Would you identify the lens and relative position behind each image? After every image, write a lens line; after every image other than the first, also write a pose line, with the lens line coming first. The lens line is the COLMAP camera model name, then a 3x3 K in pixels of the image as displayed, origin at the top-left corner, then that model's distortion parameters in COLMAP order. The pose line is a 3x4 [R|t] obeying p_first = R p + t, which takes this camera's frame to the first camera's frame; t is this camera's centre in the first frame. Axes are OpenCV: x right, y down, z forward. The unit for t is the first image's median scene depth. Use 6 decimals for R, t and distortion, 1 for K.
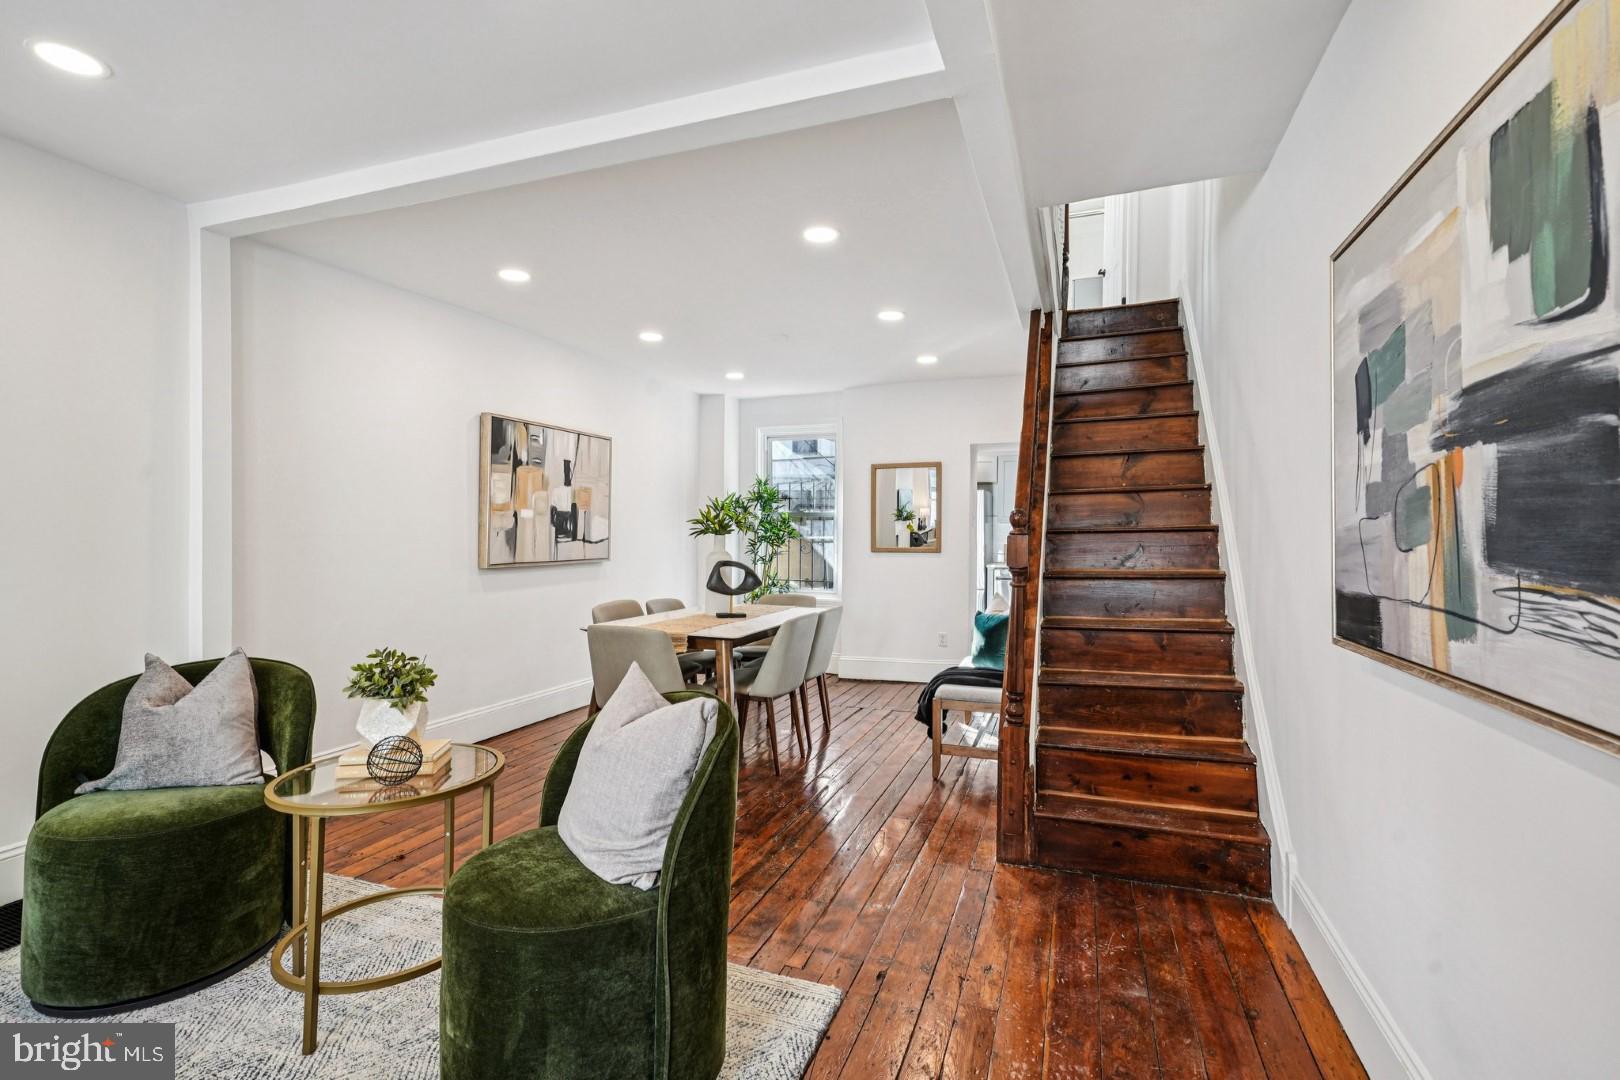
lens RADIAL K [[745.8, 0, 805.8], [0, 745.8, 526.7], [0, 0, 1]] dist [0.000814, 0.000522]
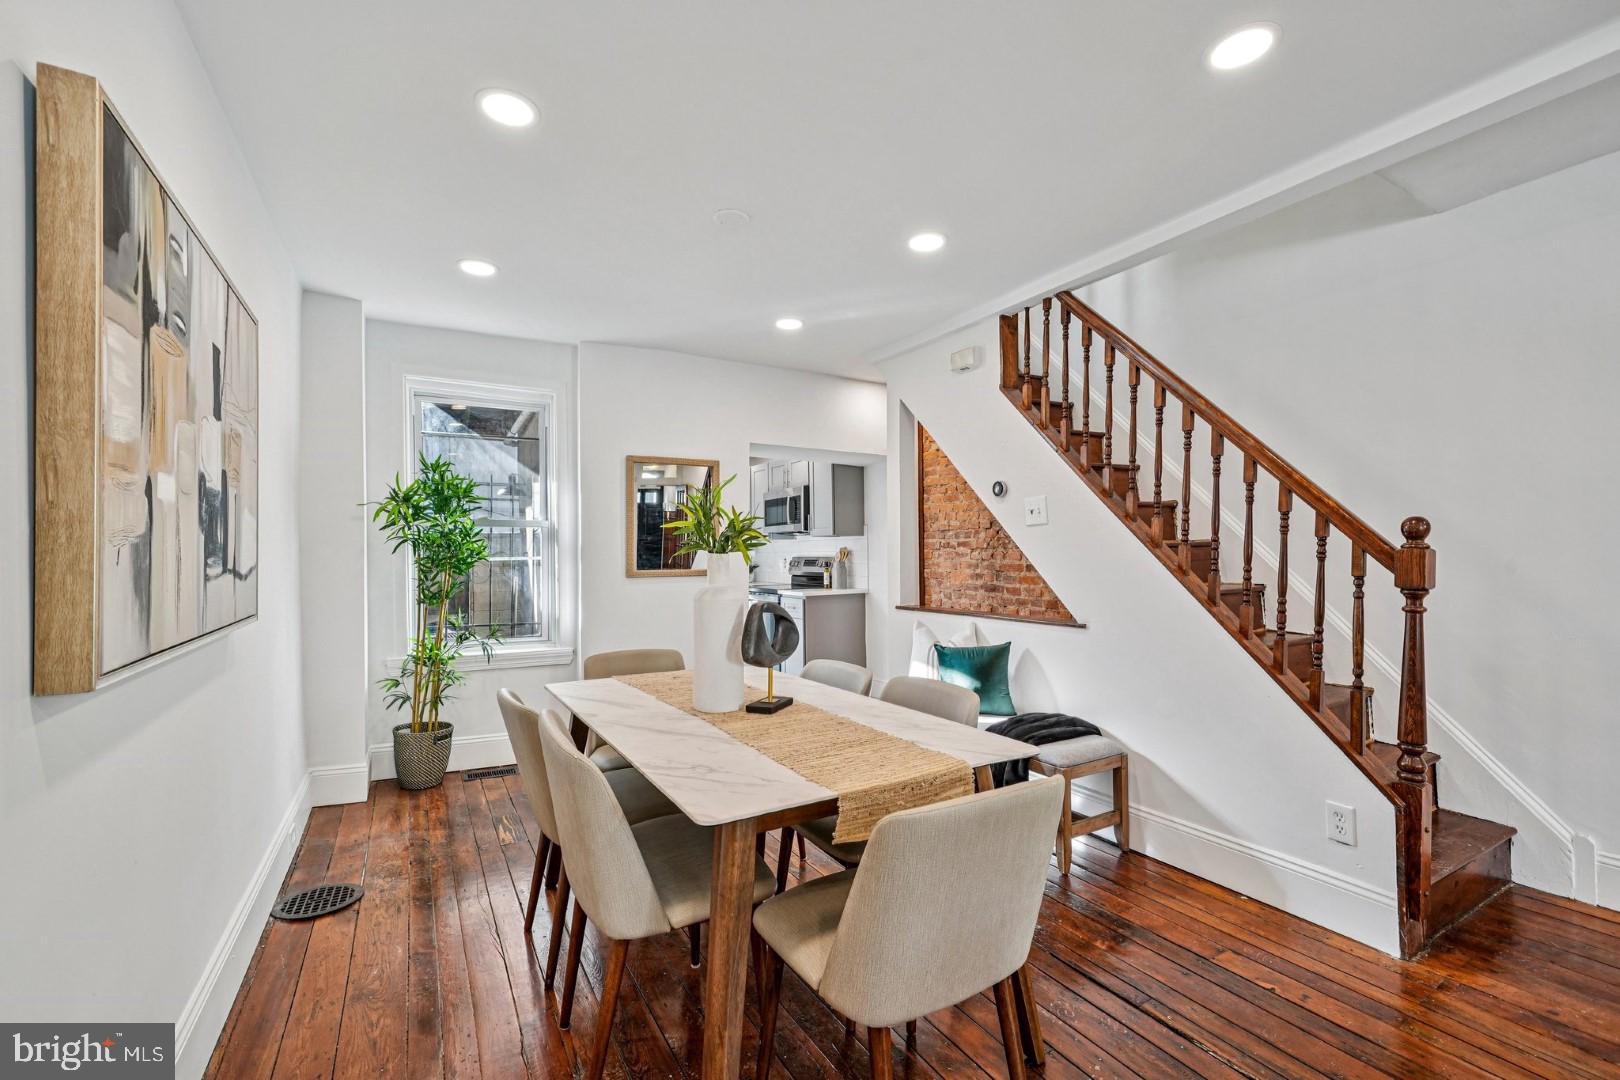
lens RADIAL K [[676.3, 0, 809.0], [0, 676.3, 550.9], [0, 0, 1]] dist [0.000592, 0.000042]
pose [[0.635361, -0.003694, 0.772206, -0.457811], [-0.000713, 0.999985, 0.005370, 0.007057], [-0.772215, -0.003962, 0.635349, 0.678420]]
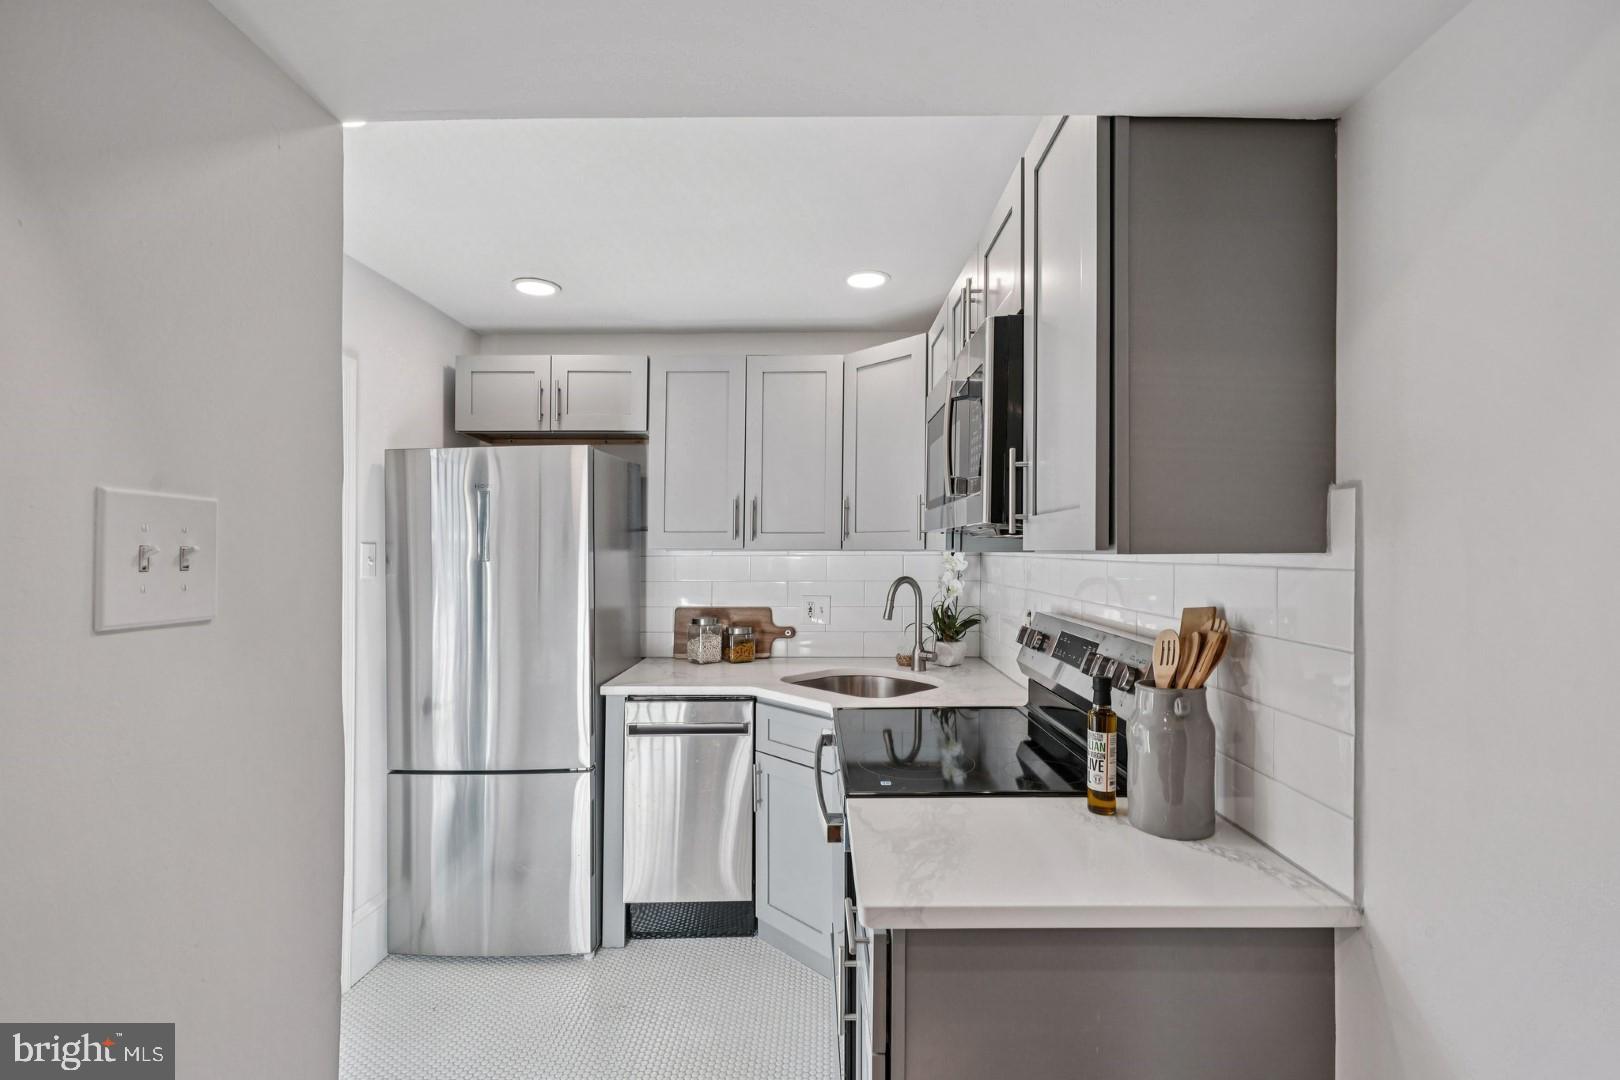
lens RADIAL K [[729.7, 0, 814.6], [0, 729.7, 547.8], [0, 0, 1]] dist [0.000407, -0.000179]
pose [[0.941733, 0.001279, 0.336360, 0.423763], [-0.005458, 0.999919, 0.011480, -0.019895], [-0.336318, -0.012648, 0.941663, 1.289382]]
